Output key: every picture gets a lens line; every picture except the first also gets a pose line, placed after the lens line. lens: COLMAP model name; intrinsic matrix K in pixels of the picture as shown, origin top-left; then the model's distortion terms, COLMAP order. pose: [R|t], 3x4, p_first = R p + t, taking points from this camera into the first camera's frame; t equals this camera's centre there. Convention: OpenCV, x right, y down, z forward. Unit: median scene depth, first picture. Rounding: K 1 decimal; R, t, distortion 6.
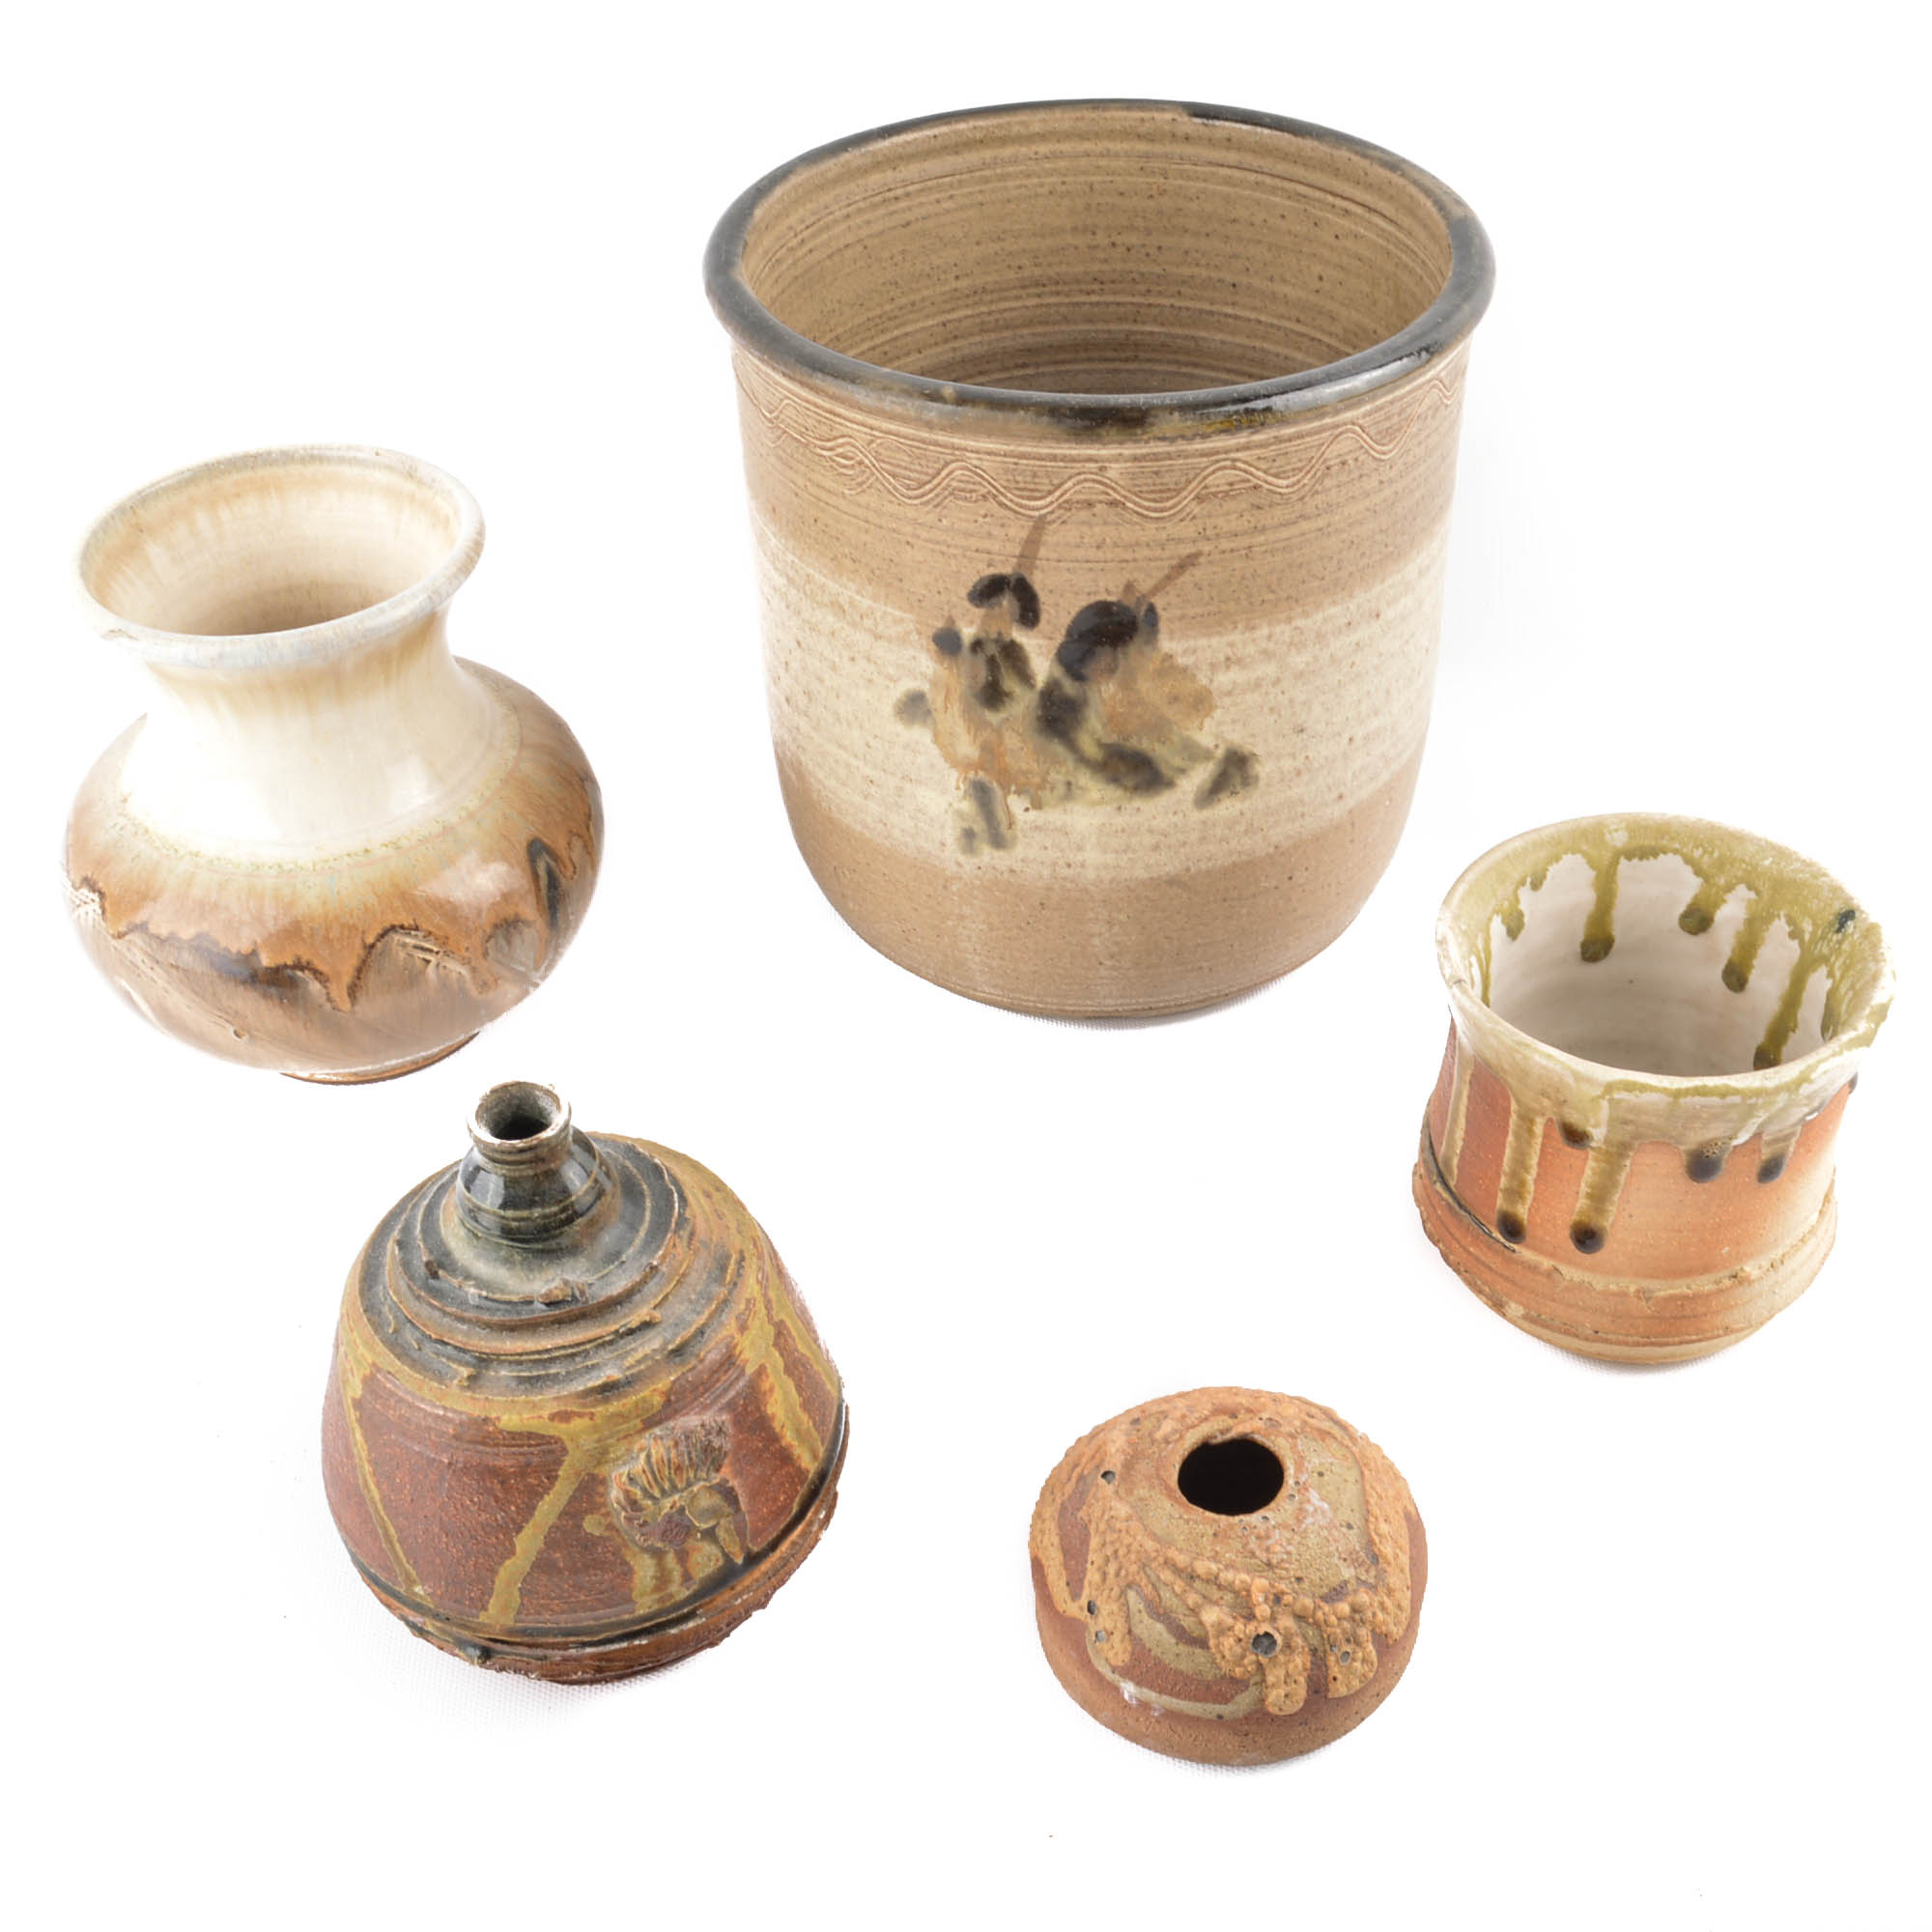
lens RADIAL K [[2534.1, 0, 966.9], [0, 2534.1, 971.8], [0, 0, 1]] dist [-0.029383, 0.000000]
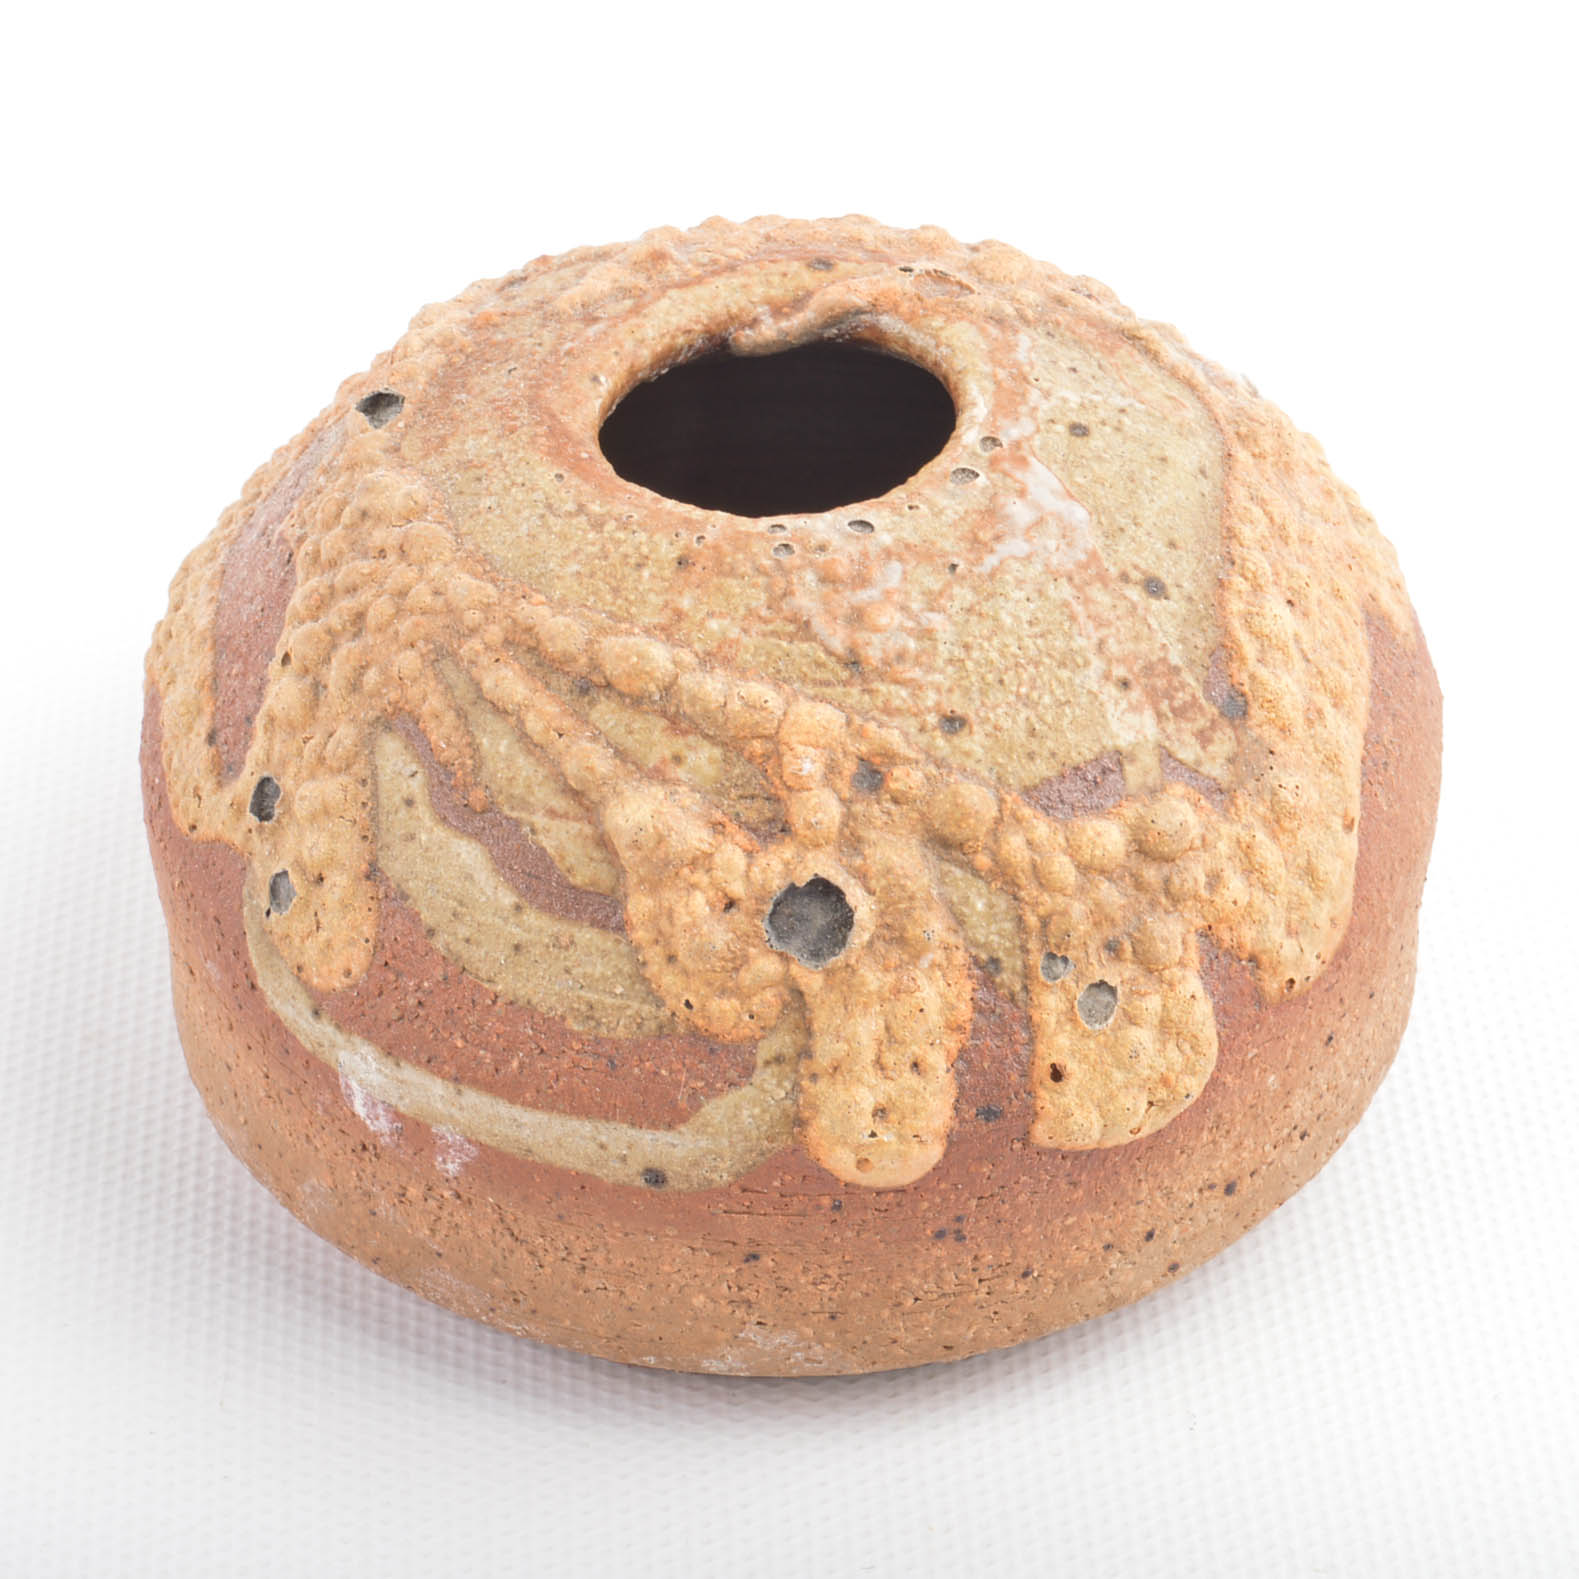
lens RADIAL K [[4336.4, 0, 791.4], [0, 4336.4, 788.5], [0, 0, 1]] dist [0.141914, 0.000000]
pose [[0.995211, 0.061342, -0.076106, 0.150708], [-0.062797, 0.997884, -0.016867, 0.256661], [0.074911, 0.021565, 0.996957, 0.498057]]
